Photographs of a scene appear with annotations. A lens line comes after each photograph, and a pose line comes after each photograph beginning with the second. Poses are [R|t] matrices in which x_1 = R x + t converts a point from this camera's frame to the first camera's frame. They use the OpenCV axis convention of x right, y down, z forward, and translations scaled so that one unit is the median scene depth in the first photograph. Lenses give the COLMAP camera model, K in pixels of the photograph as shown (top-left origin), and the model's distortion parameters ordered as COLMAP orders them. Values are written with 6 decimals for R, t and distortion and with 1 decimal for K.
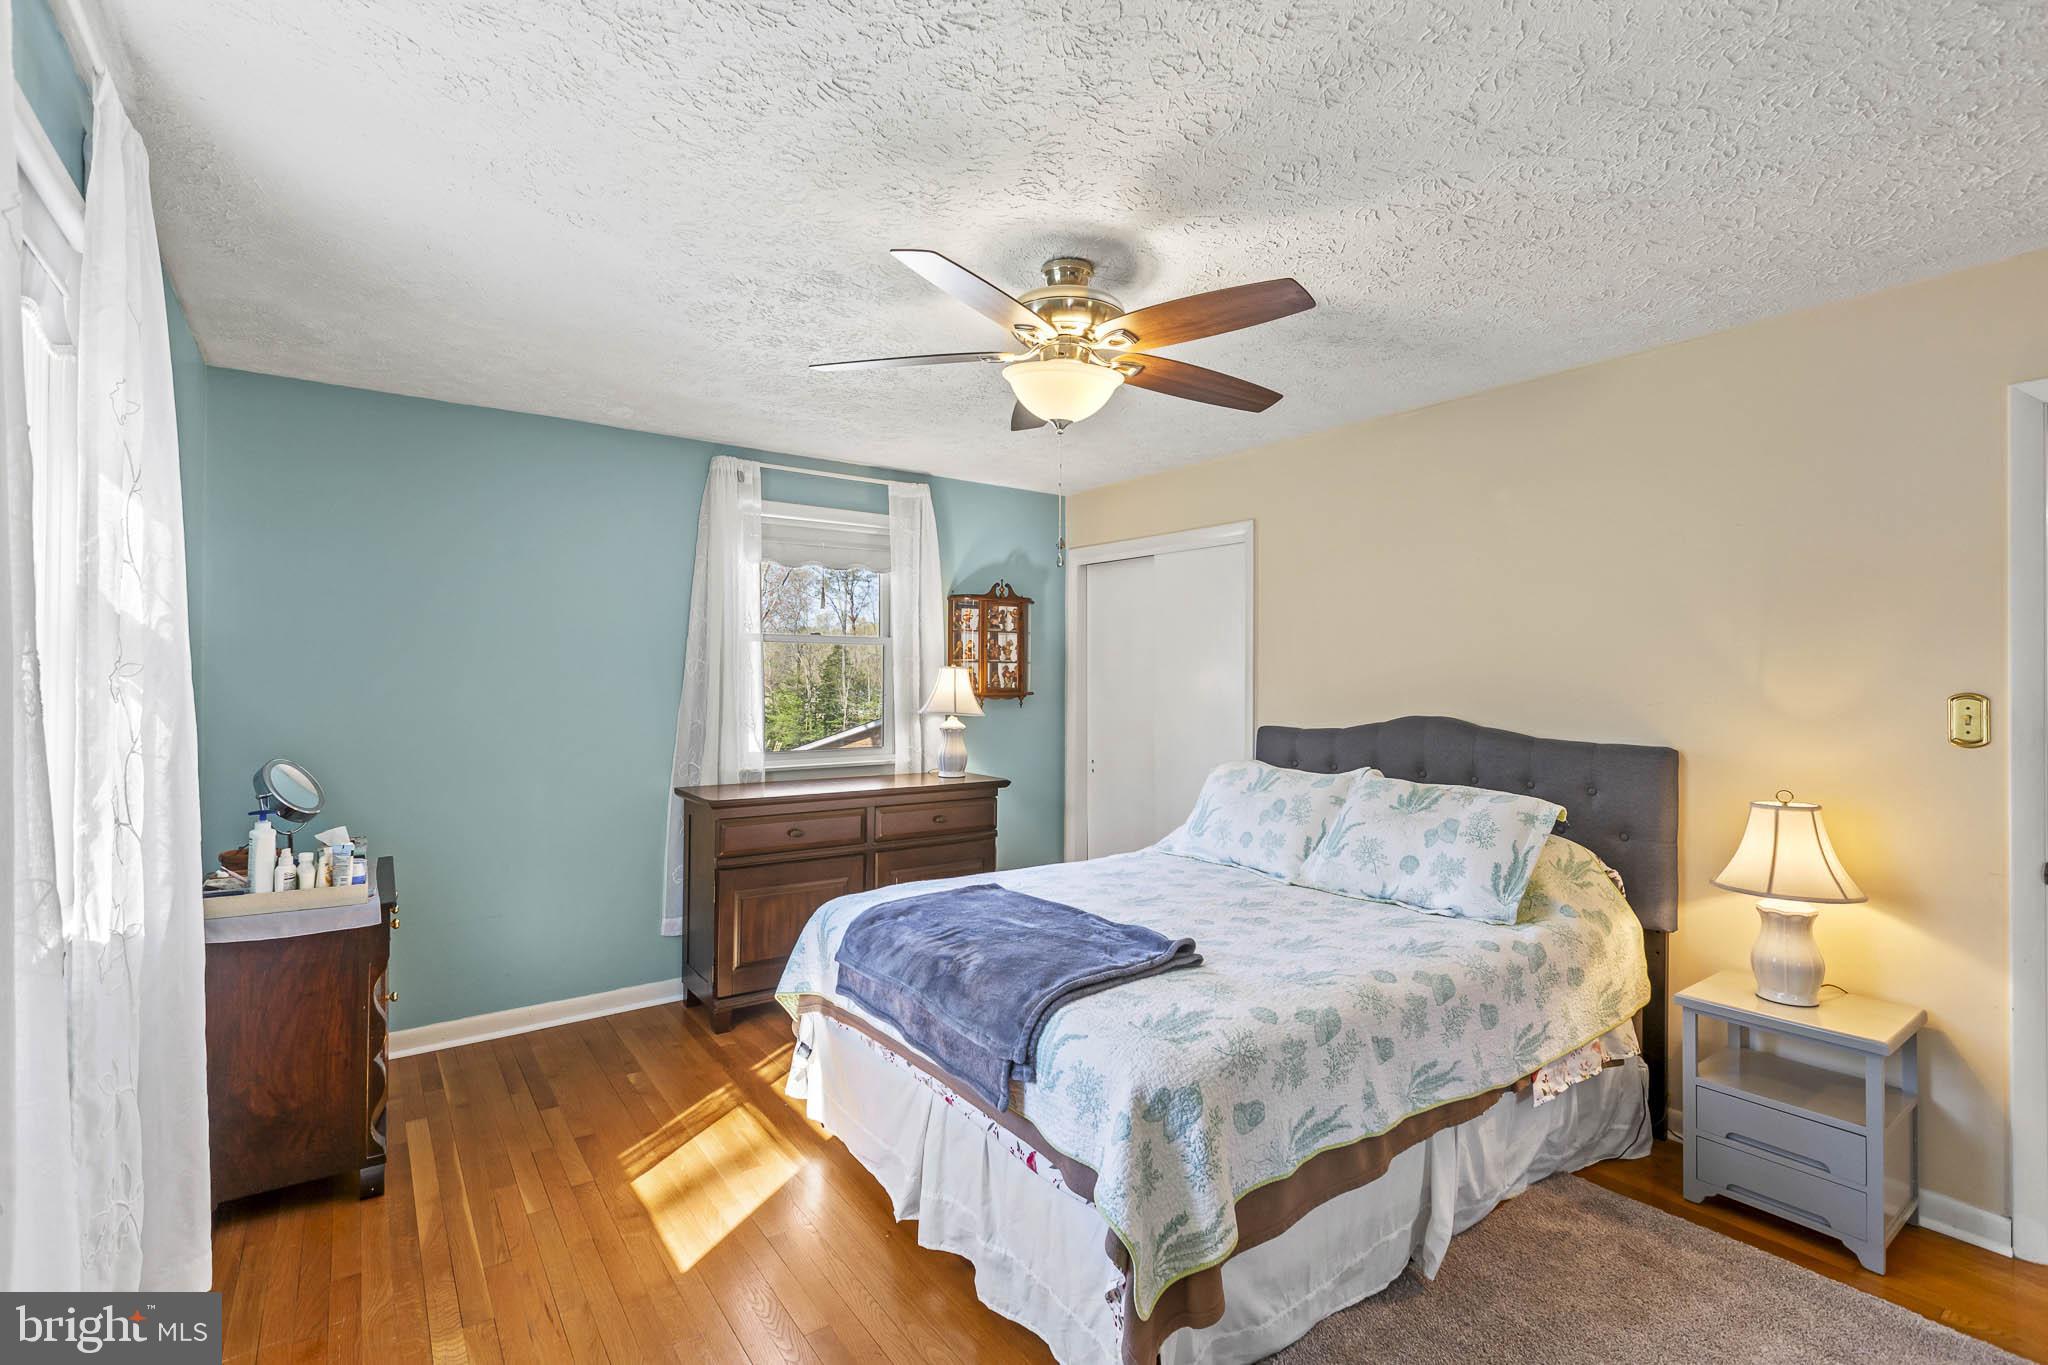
lens RADIAL K [[919.2, 0, 1017.0], [0, 919.2, 634.4], [0, 0, 1]] dist [-0.022300, 0.000054]
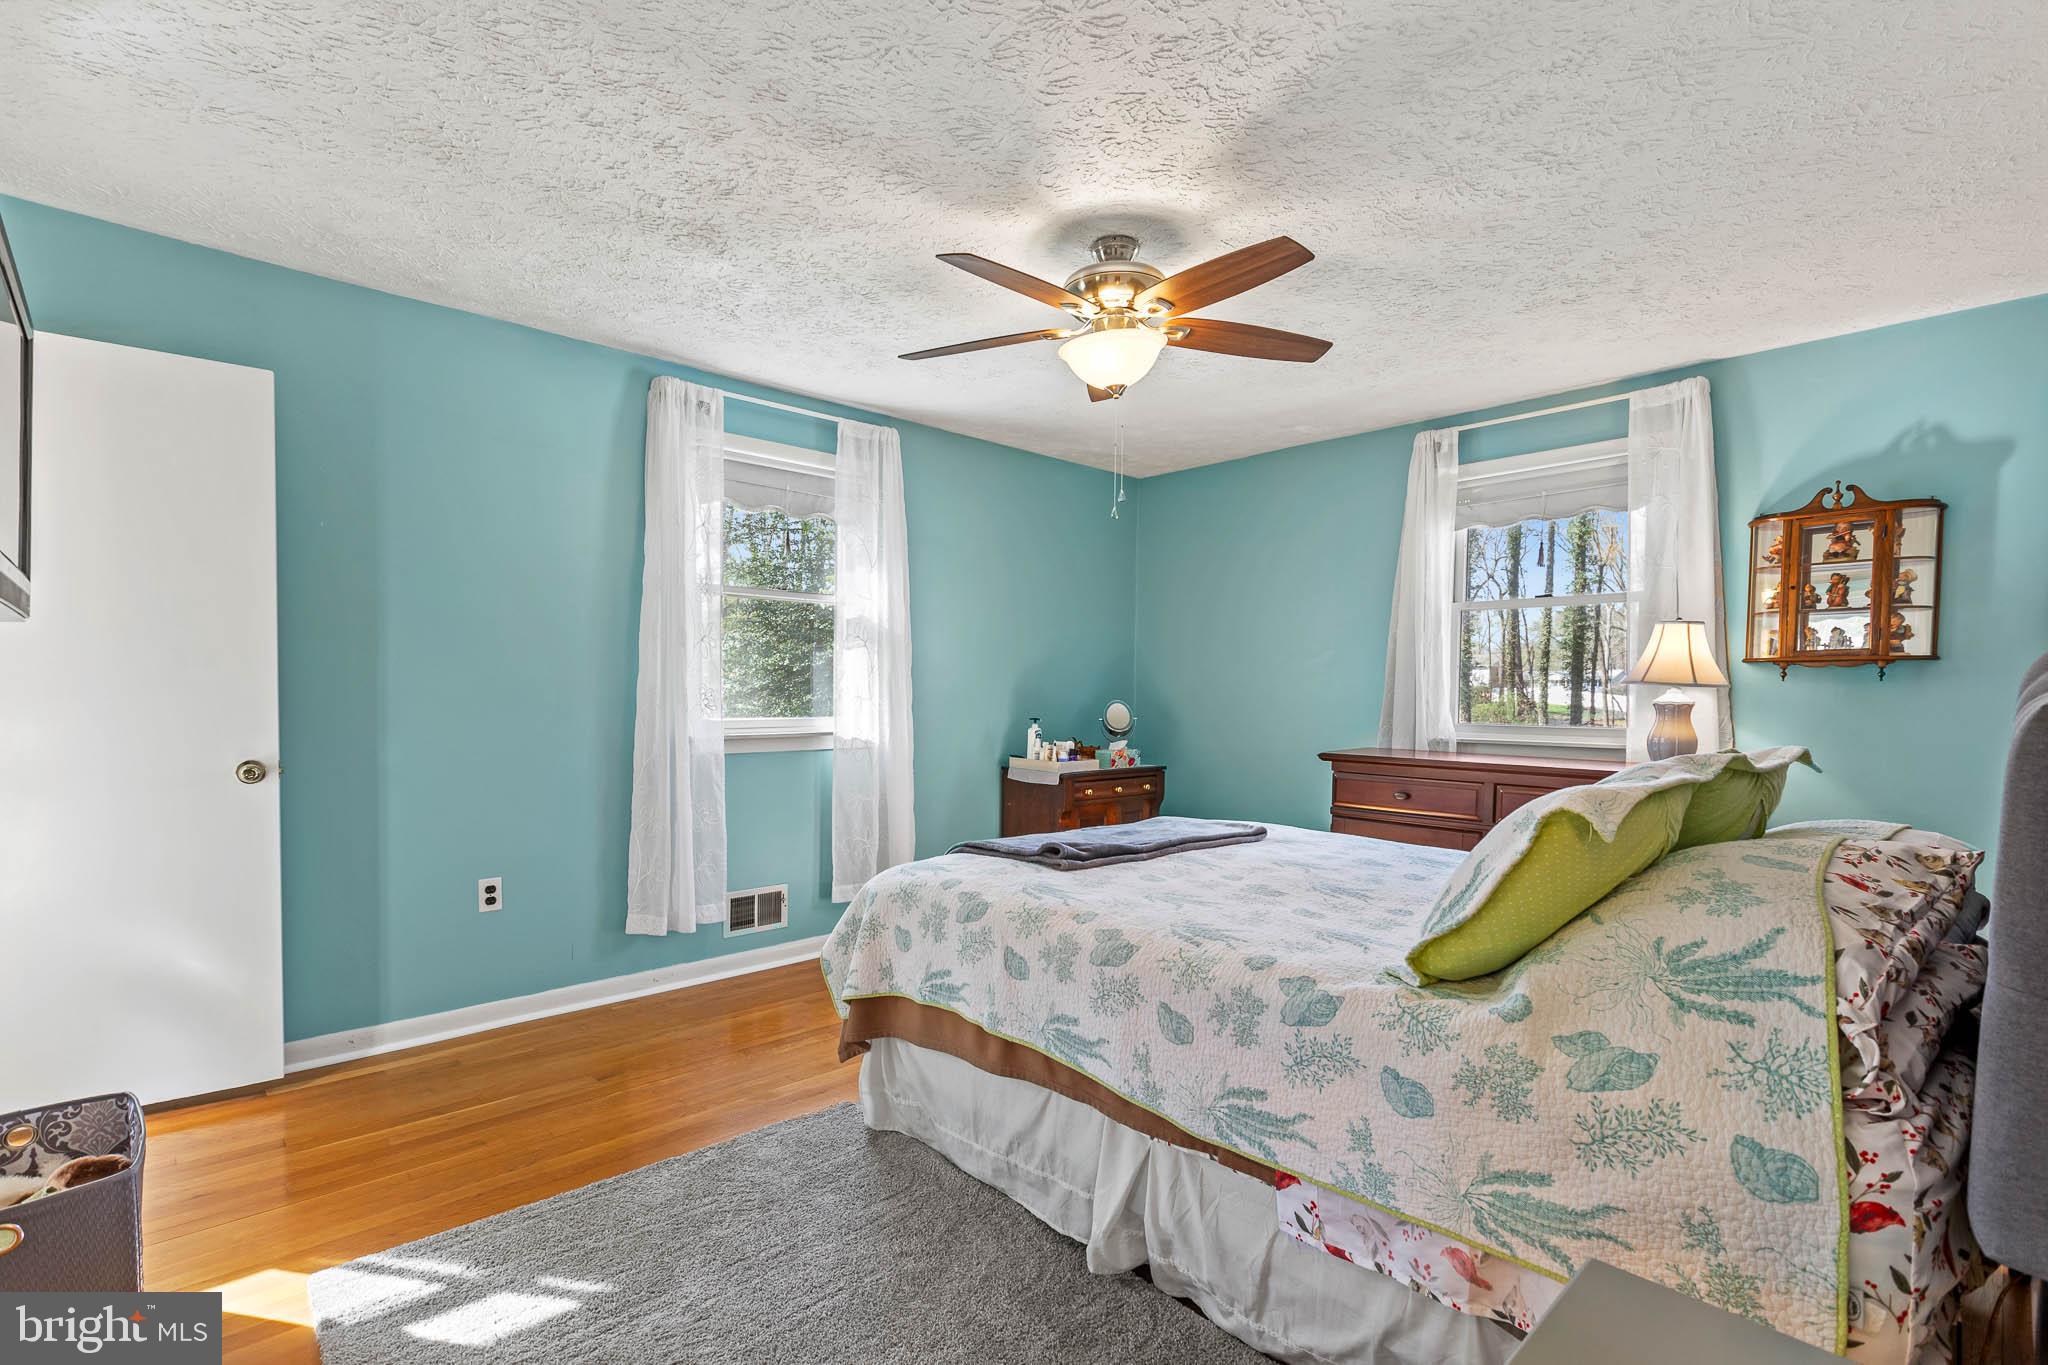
lens RADIAL K [[918.6, 0, 1019.4], [0, 918.6, 689.9], [0, 0, 1]] dist [0.001649, 0.000257]
pose [[0.132307, 0.001390, -0.991208, 0.645680], [0.043853, 0.999012, 0.007254, 0.066846], [0.990238, -0.044428, 0.132115, 0.405443]]
